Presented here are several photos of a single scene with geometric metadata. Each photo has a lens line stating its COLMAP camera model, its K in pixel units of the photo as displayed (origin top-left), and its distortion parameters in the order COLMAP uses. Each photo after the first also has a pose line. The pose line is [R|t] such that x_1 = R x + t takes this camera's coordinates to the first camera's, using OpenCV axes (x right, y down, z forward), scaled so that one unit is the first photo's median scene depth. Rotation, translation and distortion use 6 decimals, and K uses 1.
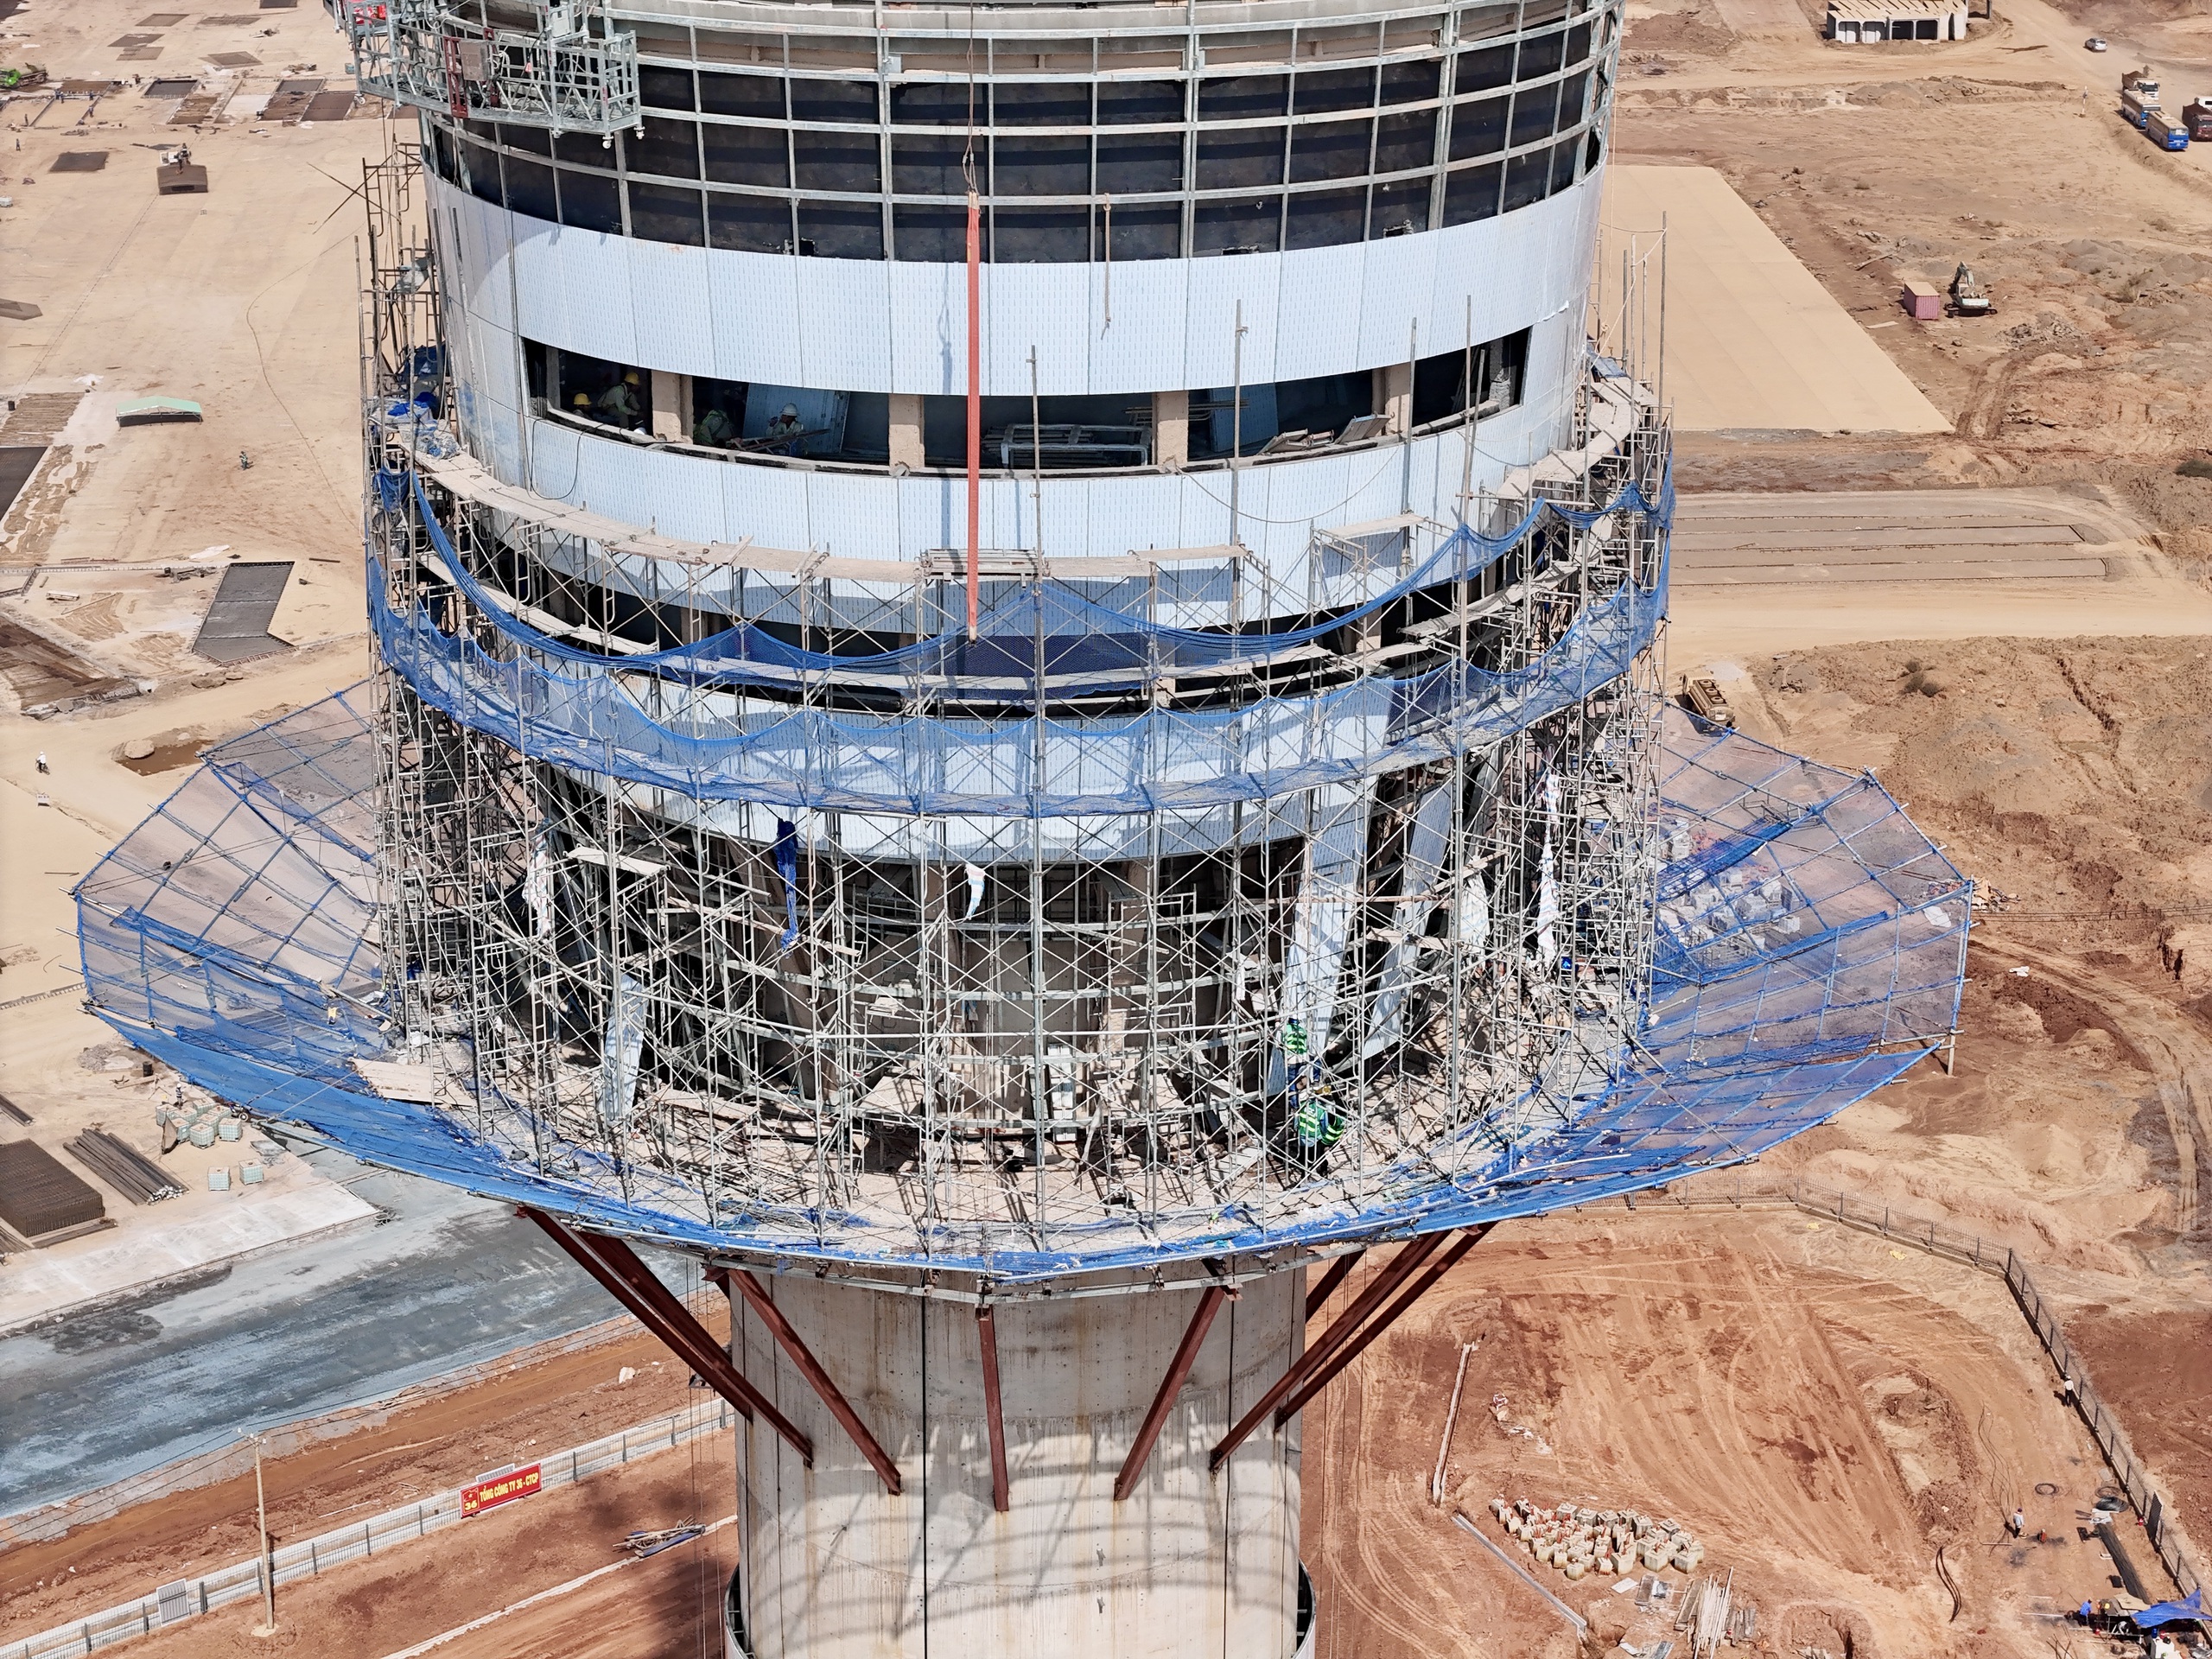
lens RADIAL K [[4514.1, 0, 1106.0], [0, 4514.1, 829.5], [0, 0, 1]] dist [-0.186944, 0.723947]
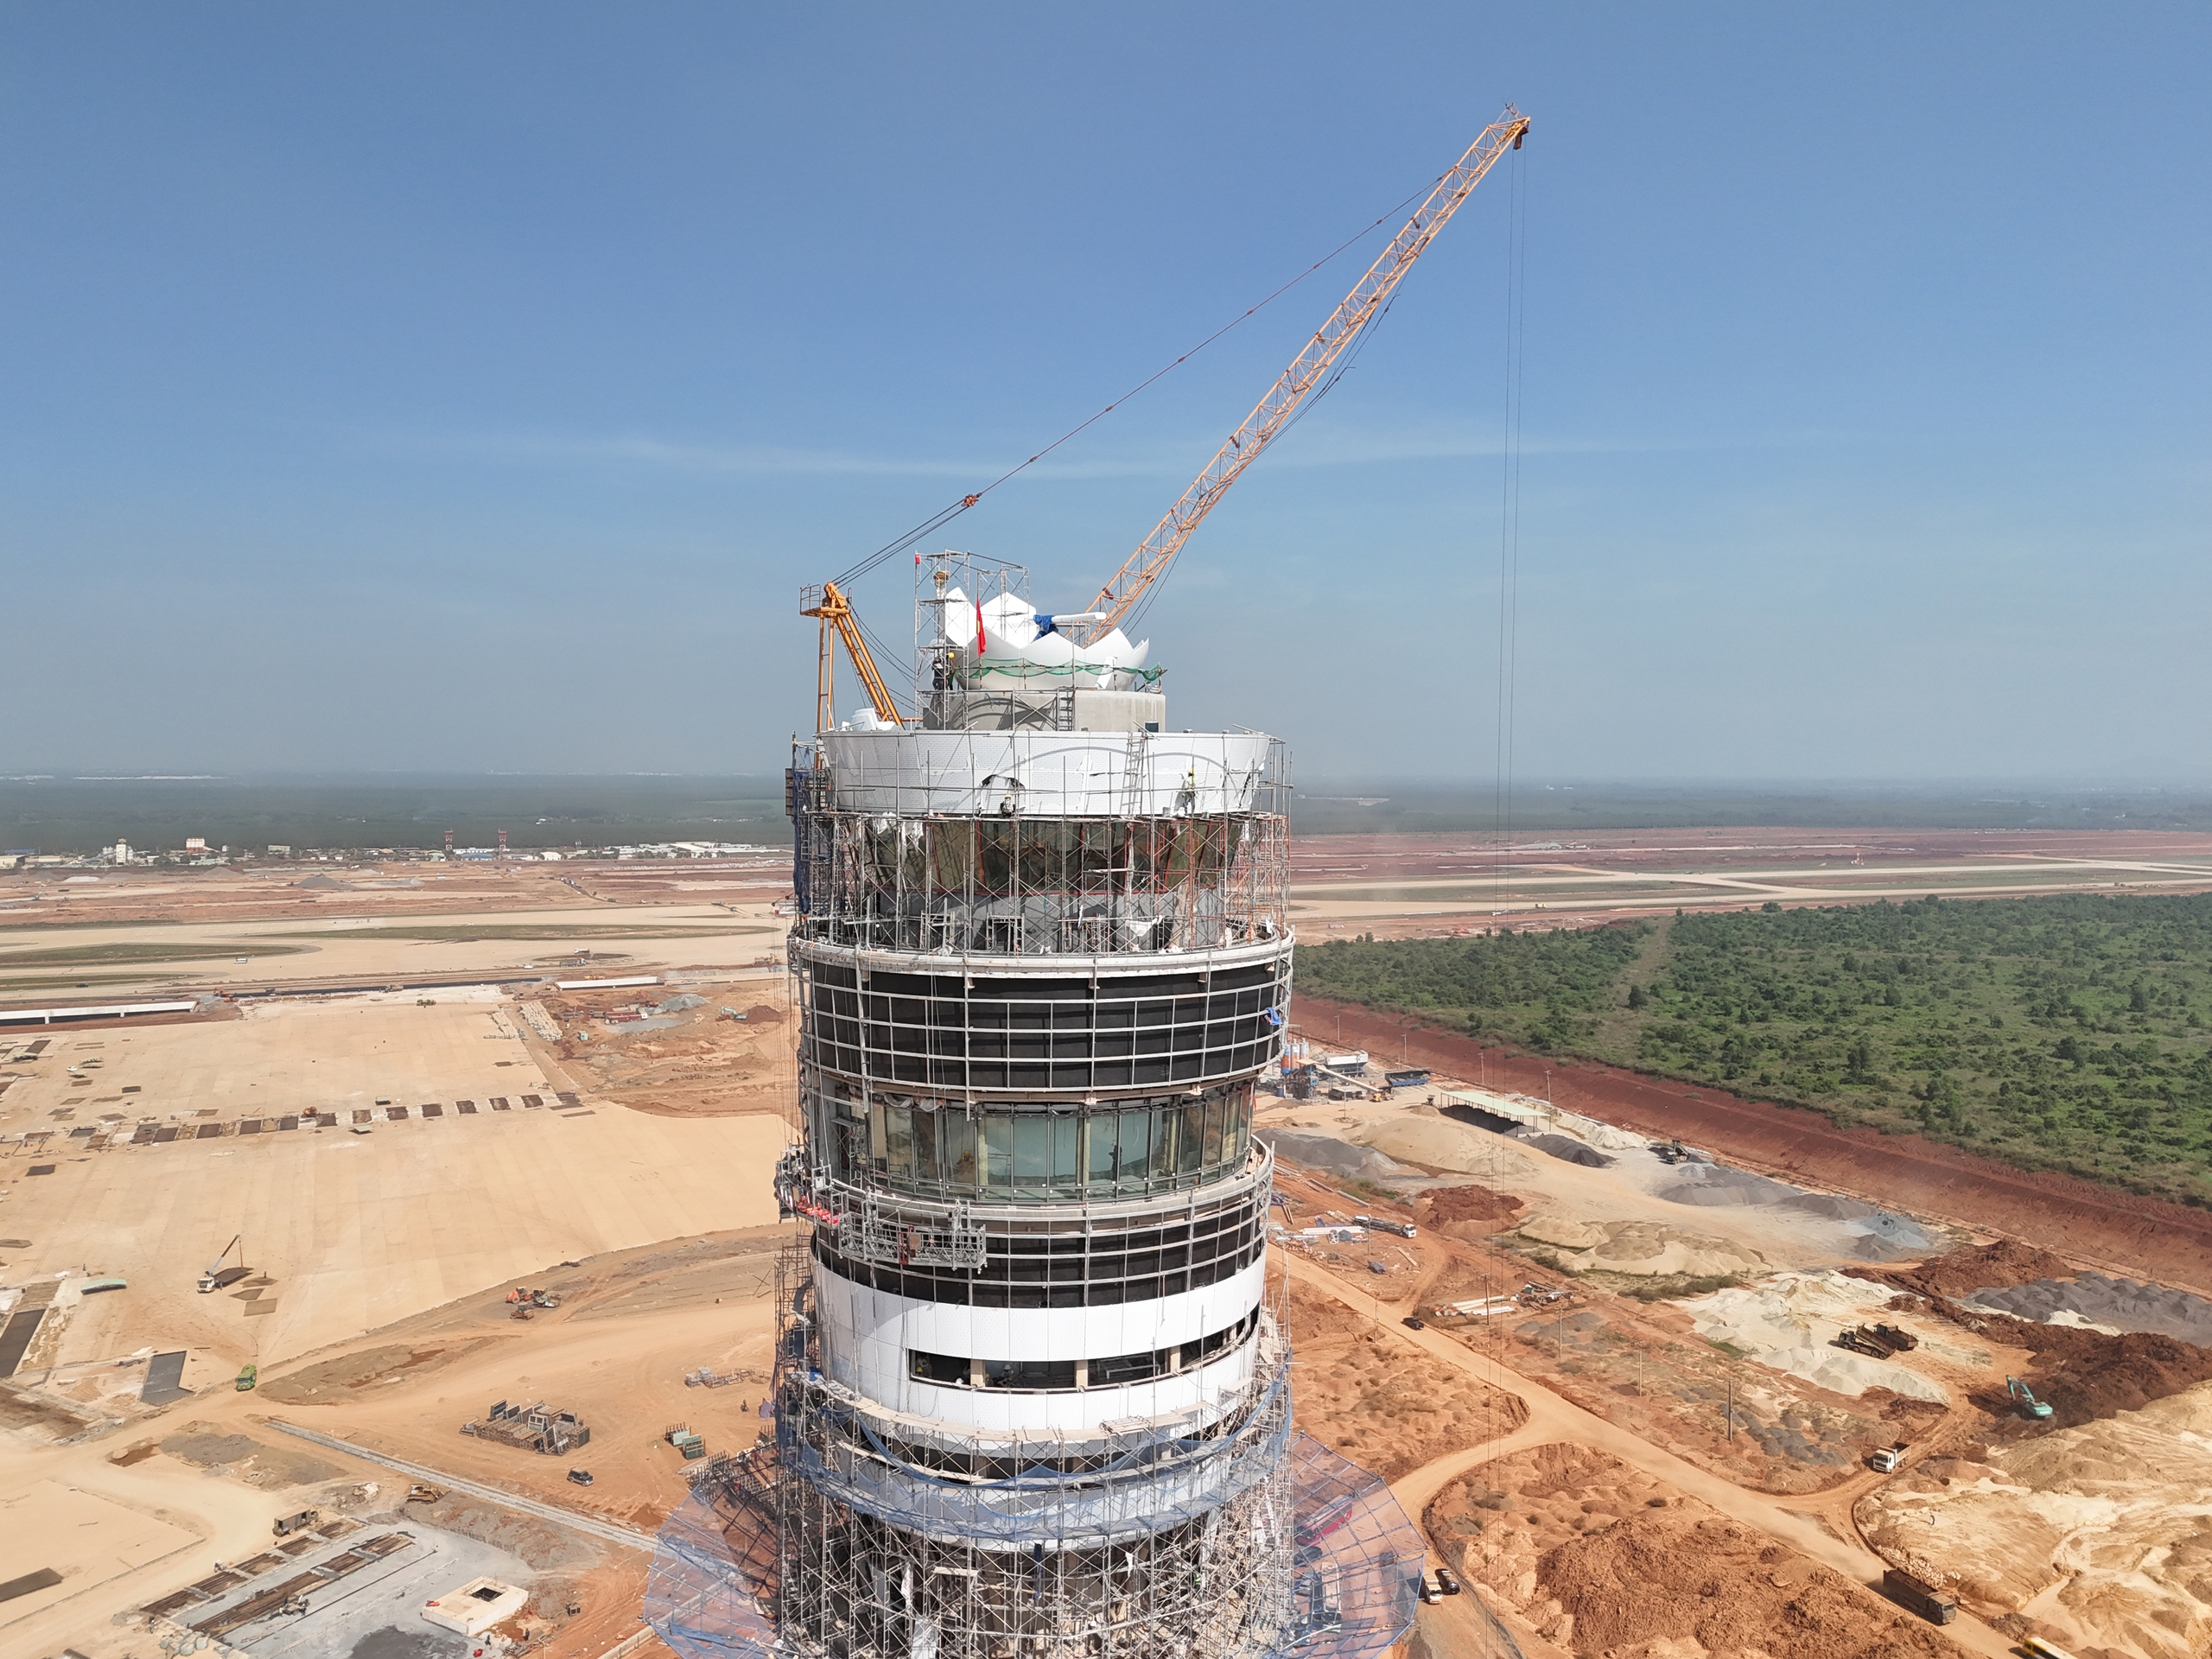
lens RADIAL K [[1651.2, 0, 1100.9], [0, 1651.2, 821.6], [0, 0, 1]] dist [0.090104, -0.073806]
pose [[0.929944, -0.009557, 0.367577, -0.081107], [0.120280, 0.952572, -0.279534, -0.025809], [-0.347472, 0.304163, 0.886988, 0.013480]]
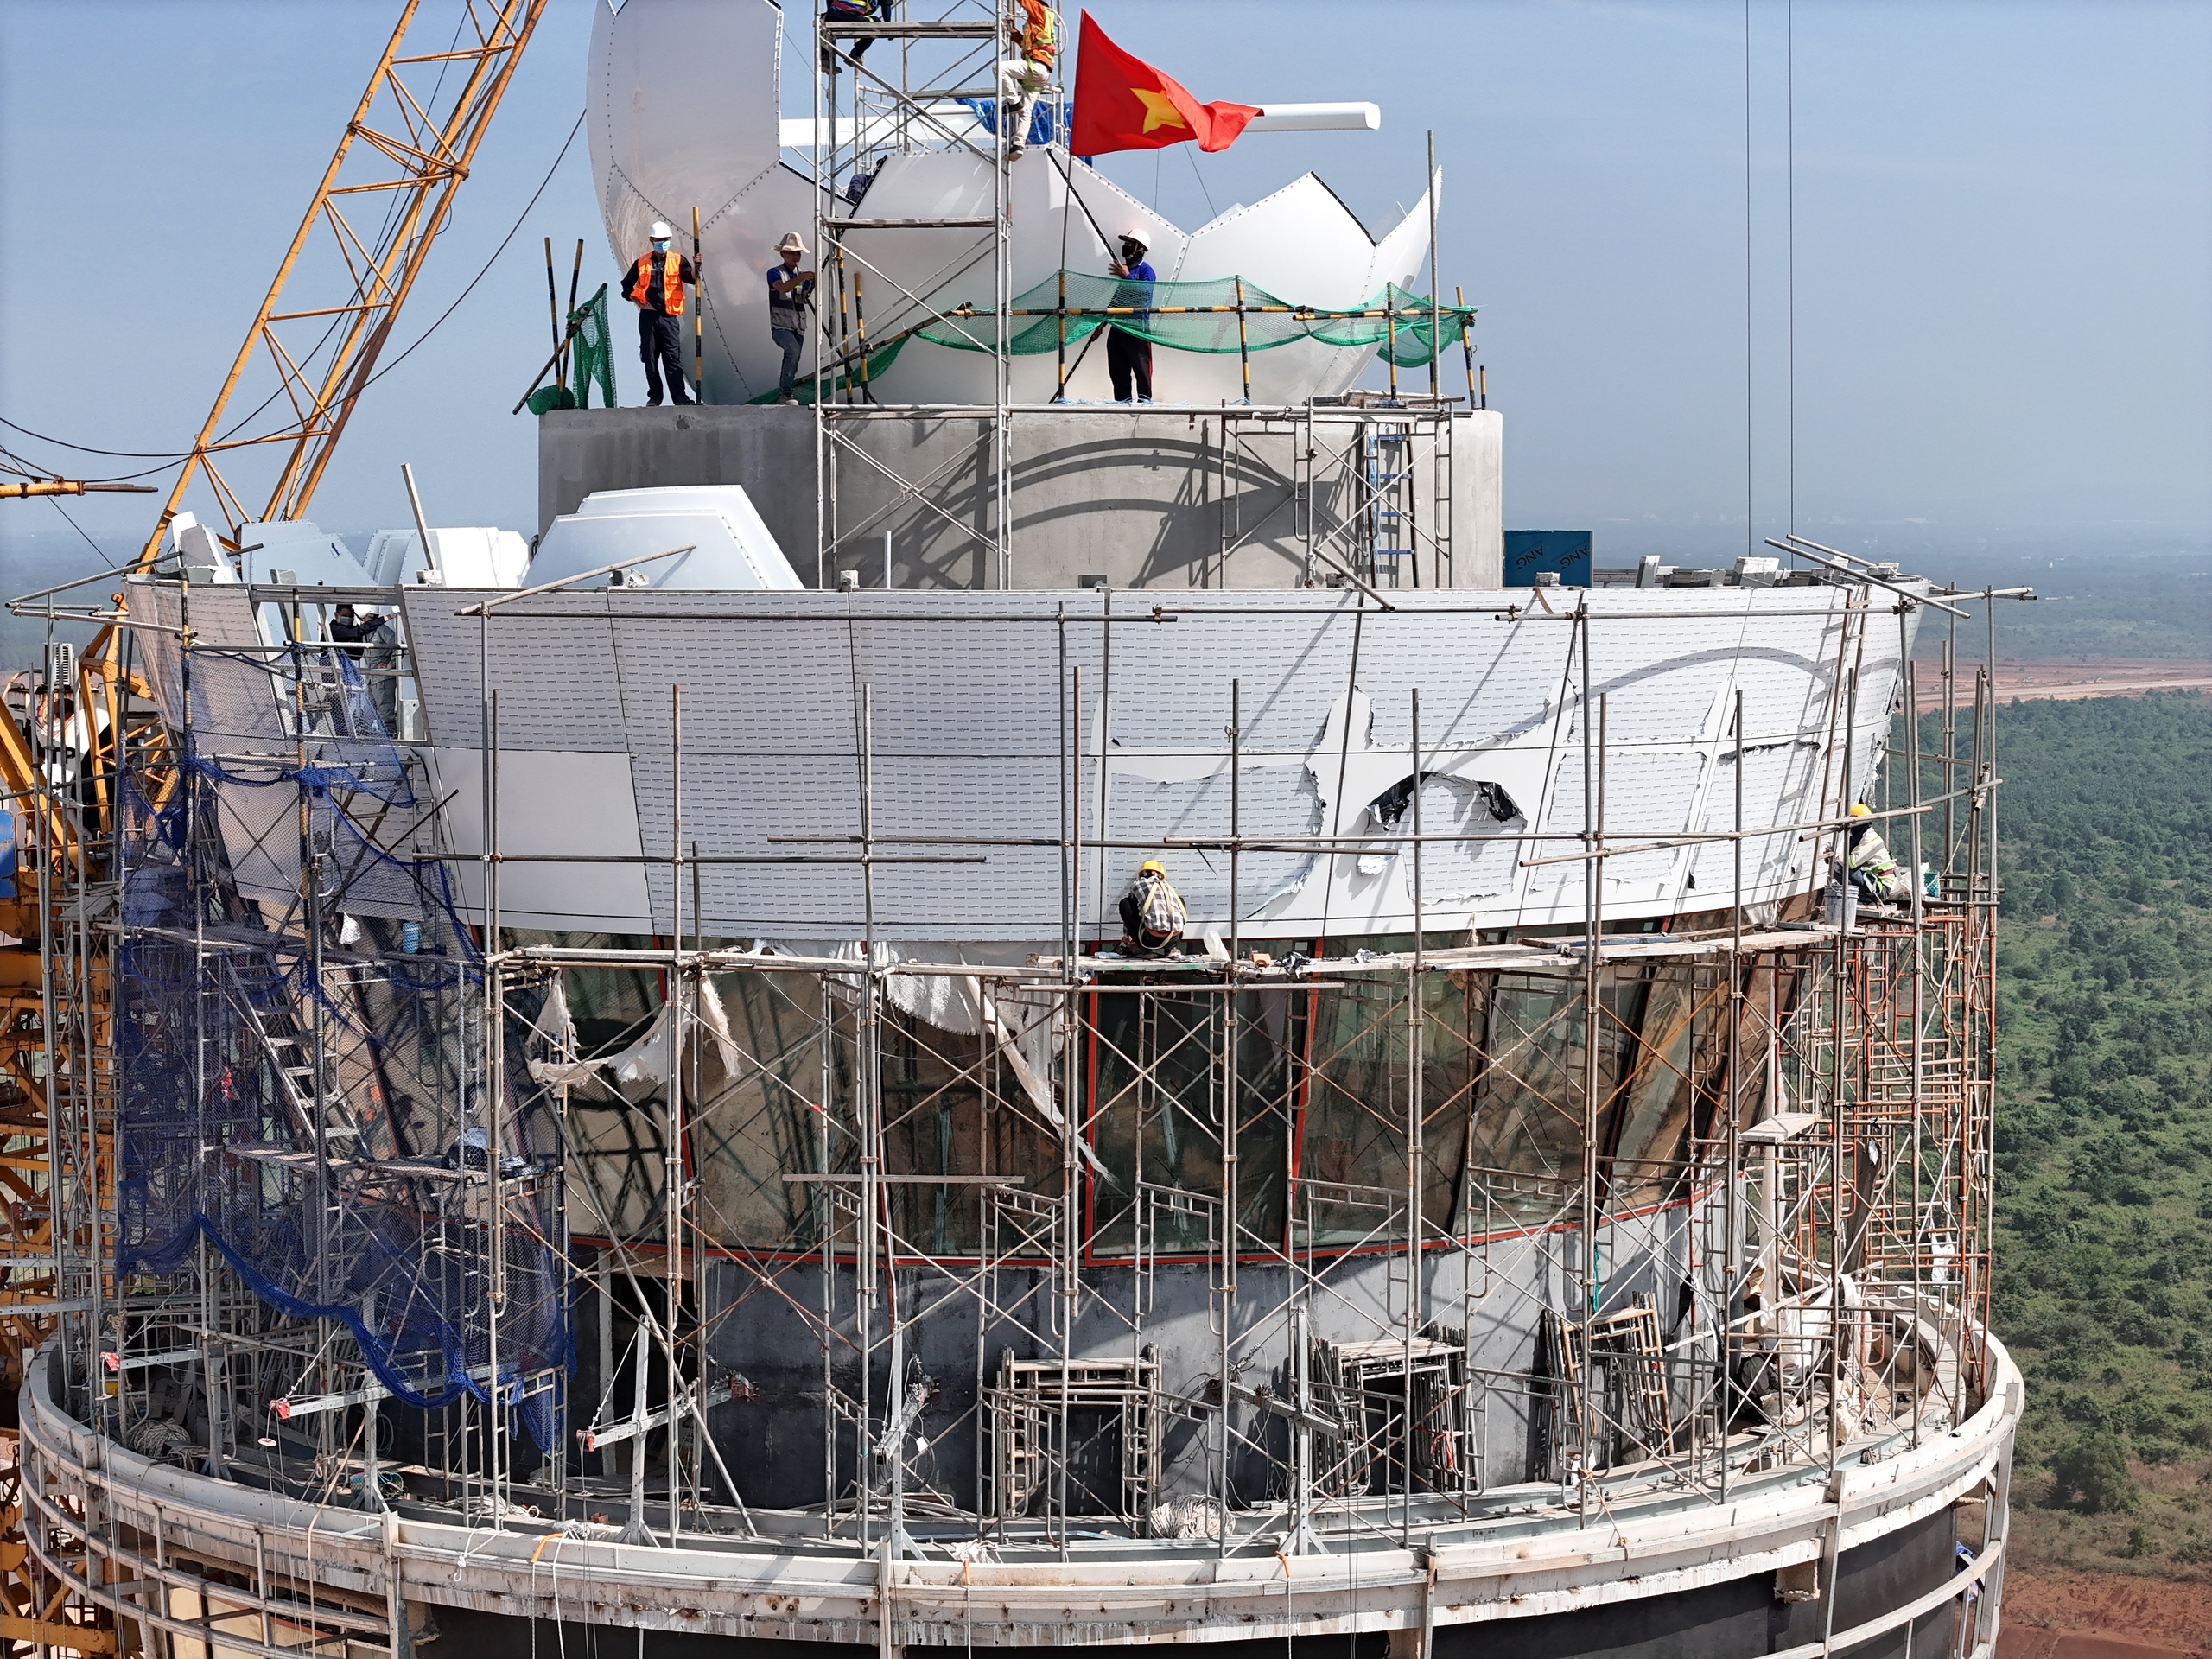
lens RADIAL K [[4514.1, 0, 1106.0], [0, 4514.1, 829.5], [0, 0, 1]] dist [-0.186944, 0.723947]
pose [[0.581254, -0.062188, 0.811342, -0.130688], [0.277934, 0.952284, -0.126124, -0.072805], [-0.764785, 0.298810, 0.570803, 0.125711]]
